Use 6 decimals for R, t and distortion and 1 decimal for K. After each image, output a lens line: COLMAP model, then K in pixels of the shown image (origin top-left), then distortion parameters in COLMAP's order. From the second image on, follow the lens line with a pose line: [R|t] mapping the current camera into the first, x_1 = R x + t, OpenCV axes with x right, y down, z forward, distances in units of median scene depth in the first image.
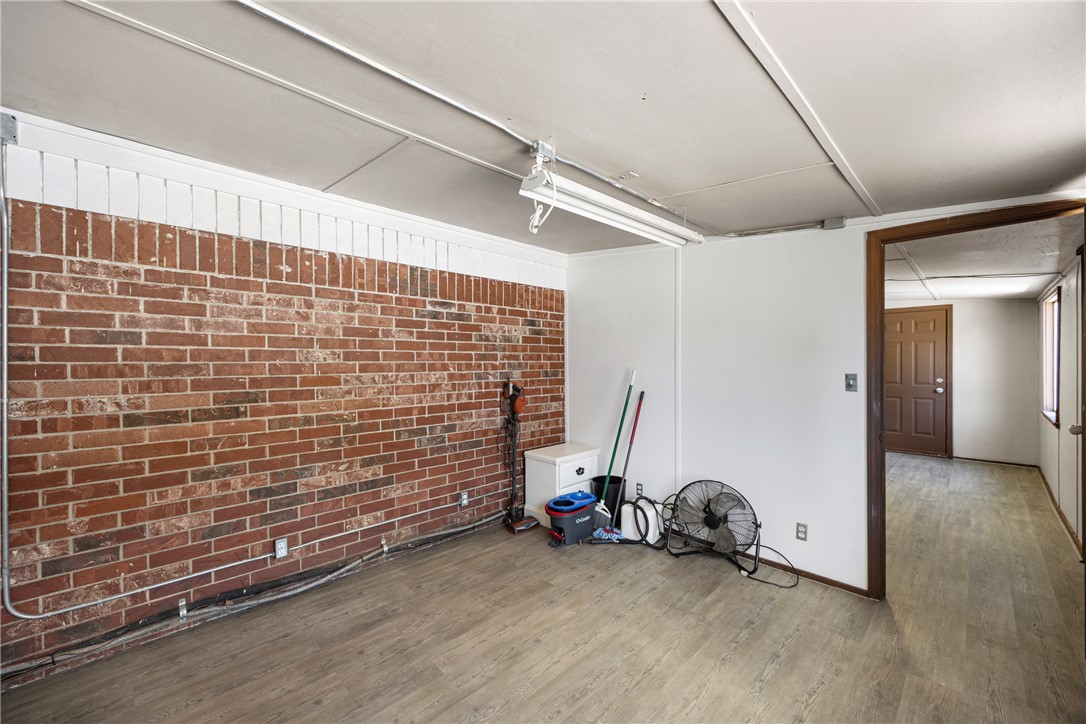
lens RADIAL K [[443.5, 0, 538.1], [0, 443.5, 368.1], [0, 0, 1]] dist [-0.003638, 0.000056]
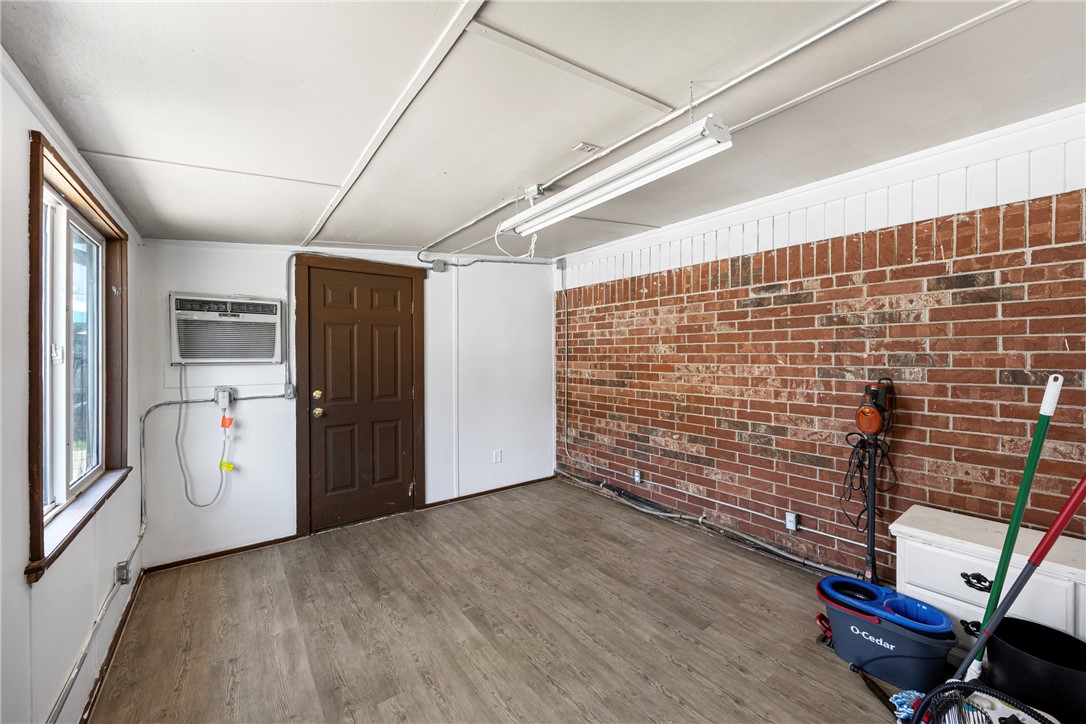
lens RADIAL K [[443.5, 0, 537.7], [0, 443.5, 354.6], [0, 0, 1]] dist [-0.003638, 0.000056]
pose [[-0.176048, 0.010292, -0.984328, 0.849995], [-0.001766, 0.999940, 0.010771, -0.023763], [0.984380, 0.003634, -0.176019, 0.809469]]
